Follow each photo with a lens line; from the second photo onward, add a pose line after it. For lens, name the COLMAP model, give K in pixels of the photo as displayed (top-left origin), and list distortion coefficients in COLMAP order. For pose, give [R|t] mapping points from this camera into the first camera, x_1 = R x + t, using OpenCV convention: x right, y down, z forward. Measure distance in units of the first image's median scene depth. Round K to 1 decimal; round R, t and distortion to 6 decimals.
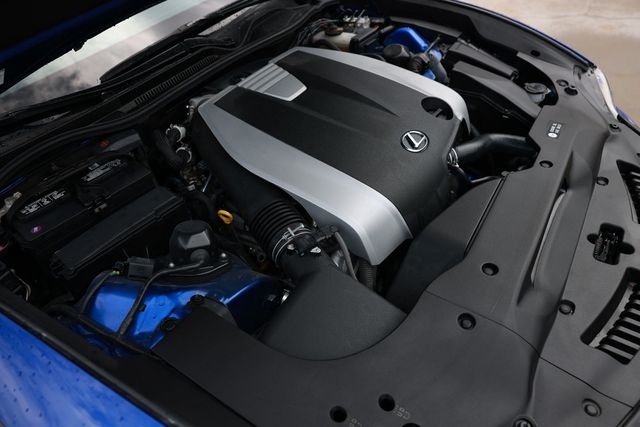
lens RADIAL K [[497.7, 0, 320.0], [0, 497.7, 213.5], [0, 0, 1]] dist [-0.132231, 0.118944]
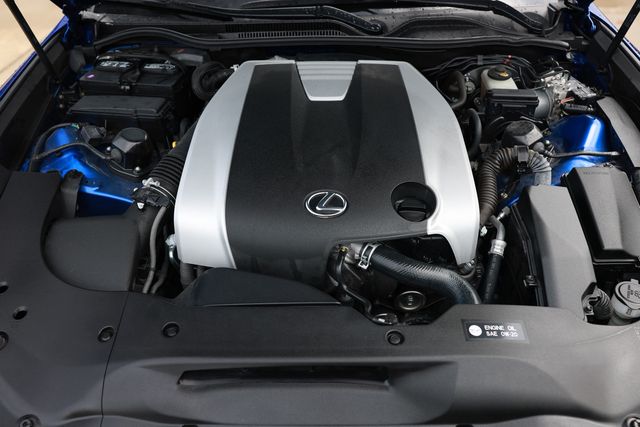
lens RADIAL K [[497.7, 0, 320.0], [0, 497.7, 213.5], [0, 0, 1]] dist [-0.132231, 0.118944]
pose [[0.521106, 0.621021, -0.585476, 0.657618], [-0.567079, 0.764598, 0.306287, -0.367640], [0.637864, 0.172403, 0.750604, 0.325430]]
